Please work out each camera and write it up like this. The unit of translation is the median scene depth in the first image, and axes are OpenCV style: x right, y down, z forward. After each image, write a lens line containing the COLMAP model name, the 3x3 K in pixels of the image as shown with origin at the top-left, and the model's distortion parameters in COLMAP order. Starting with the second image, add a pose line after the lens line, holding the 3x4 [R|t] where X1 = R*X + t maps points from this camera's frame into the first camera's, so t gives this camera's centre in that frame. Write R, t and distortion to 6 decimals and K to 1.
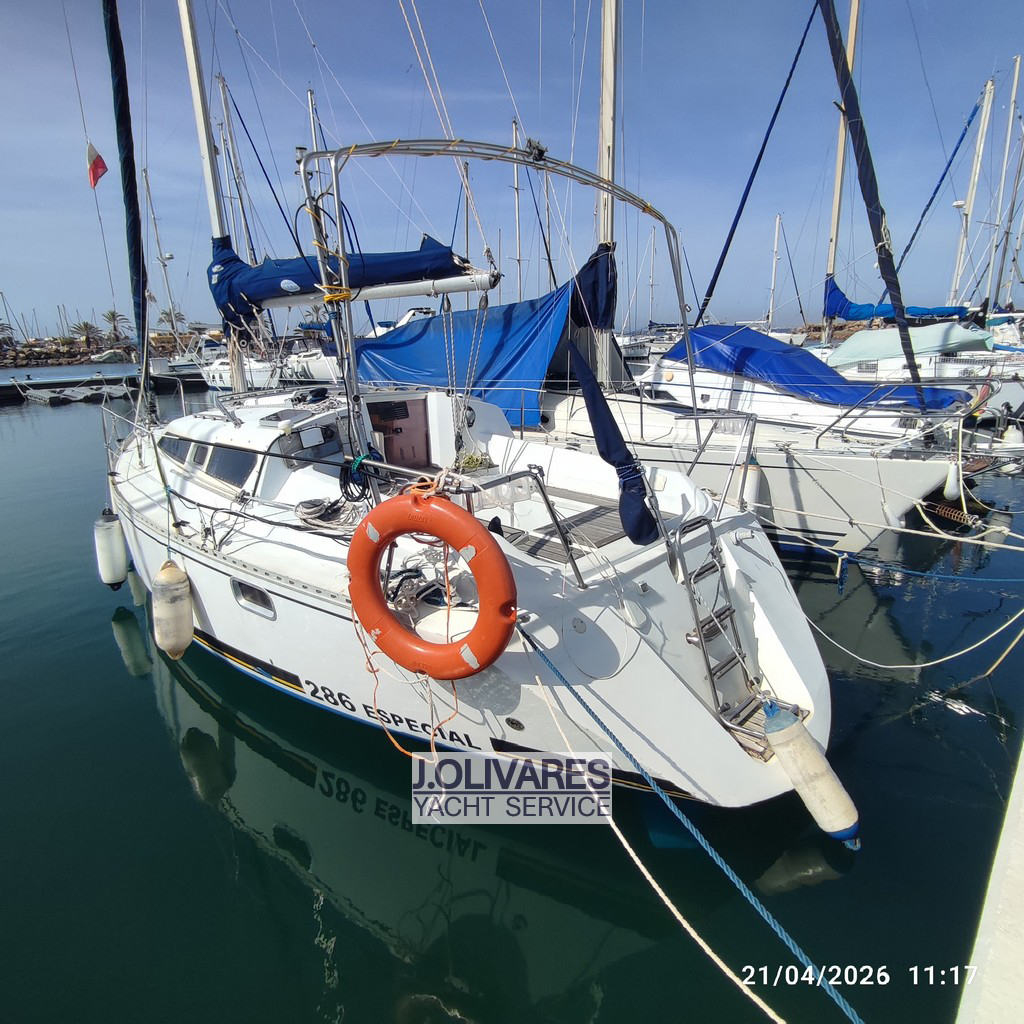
lens RADIAL K [[611.6, 0, 512.9], [0, 611.6, 508.8], [0, 0, 1]] dist [-0.059608, 0.045489]
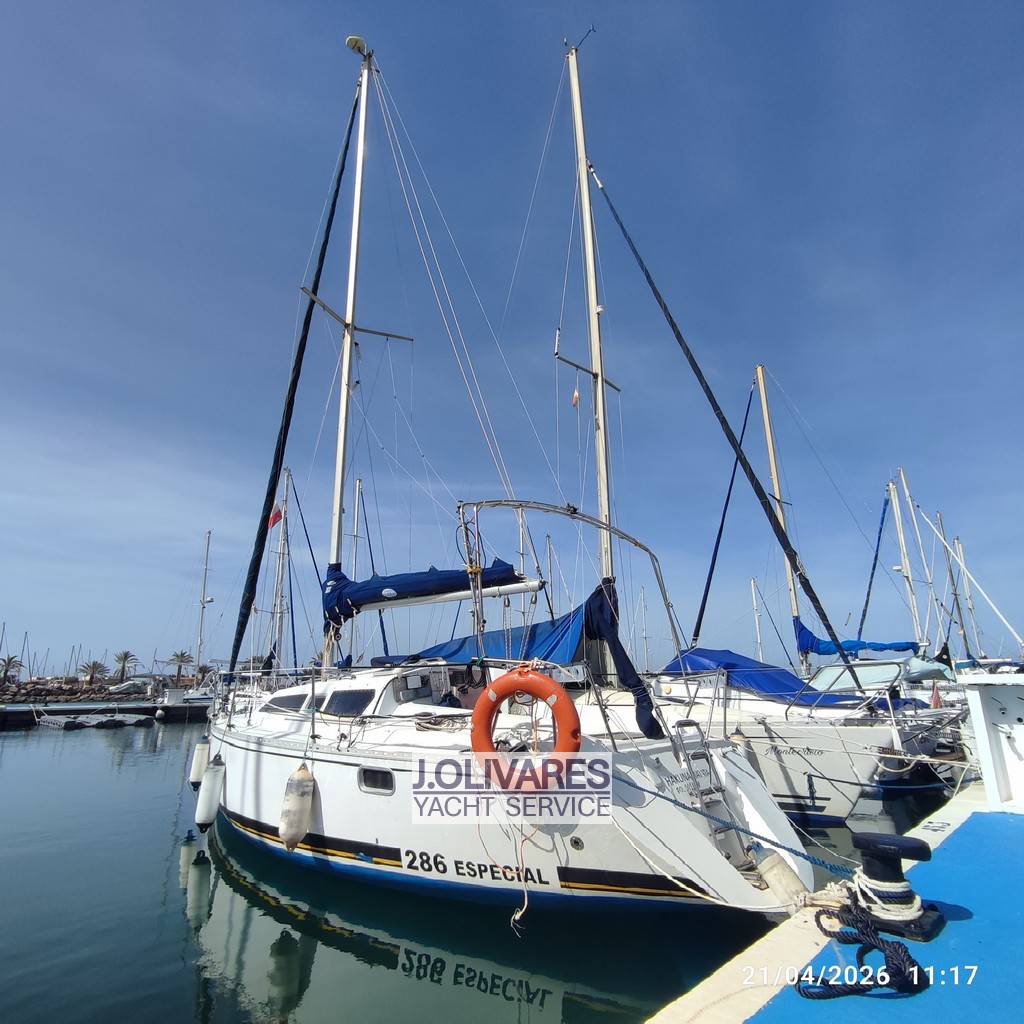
lens RADIAL K [[611.6, 0, 512.9], [0, 611.6, 508.8], [0, 0, 1]] dist [-0.059608, 0.045489]
pose [[0.999824, 0.018546, -0.002971, -0.101638], [-0.017237, 0.843178, -0.537359, 0.291766], [-0.007460, 0.537315, 0.843349, -0.401351]]
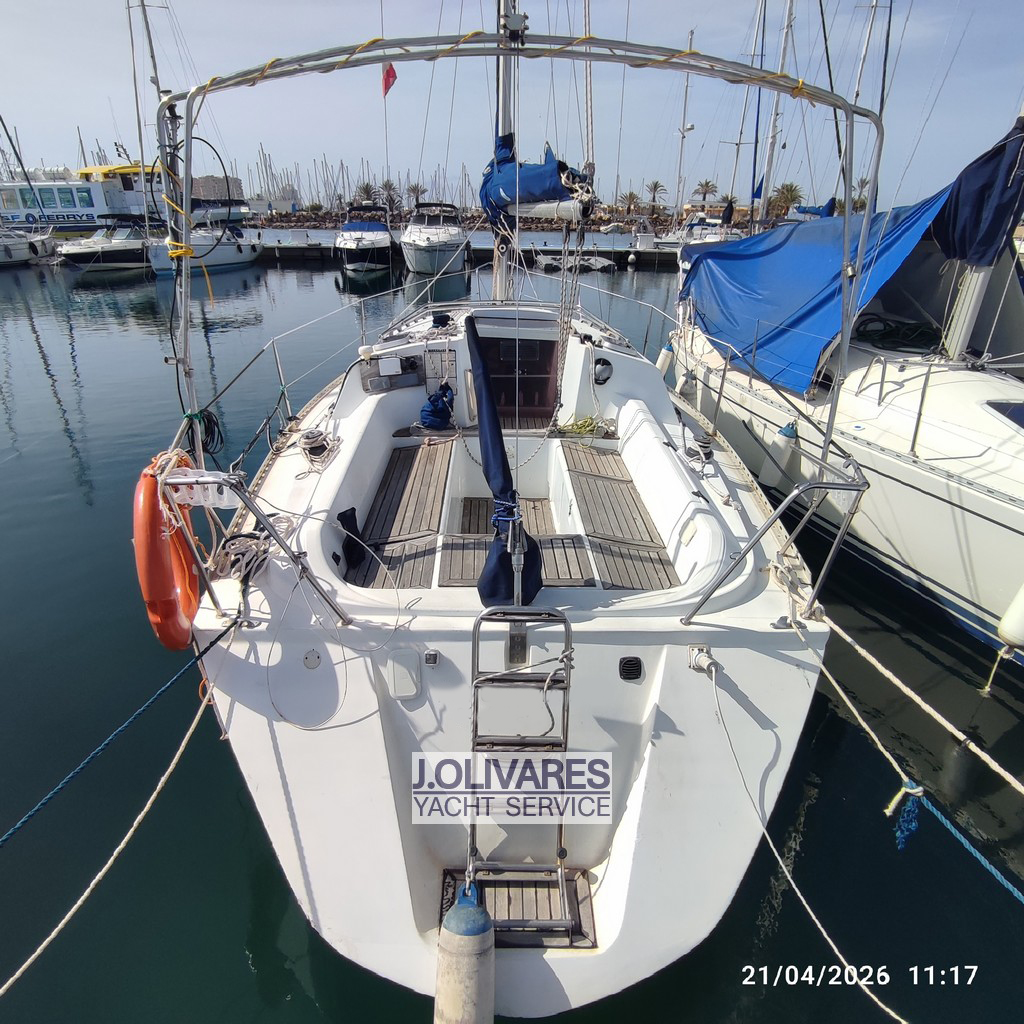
lens RADIAL K [[618.8, 0, 508.5], [0, 618.8, 511.7], [0, 0, 1]] dist [-0.051960, 0.029006]
pose [[0.705381, 0.344518, -0.619471, 0.513282], [-0.229161, 0.937845, 0.260639, -0.198212], [0.670762, -0.041891, 0.740488, 0.354436]]
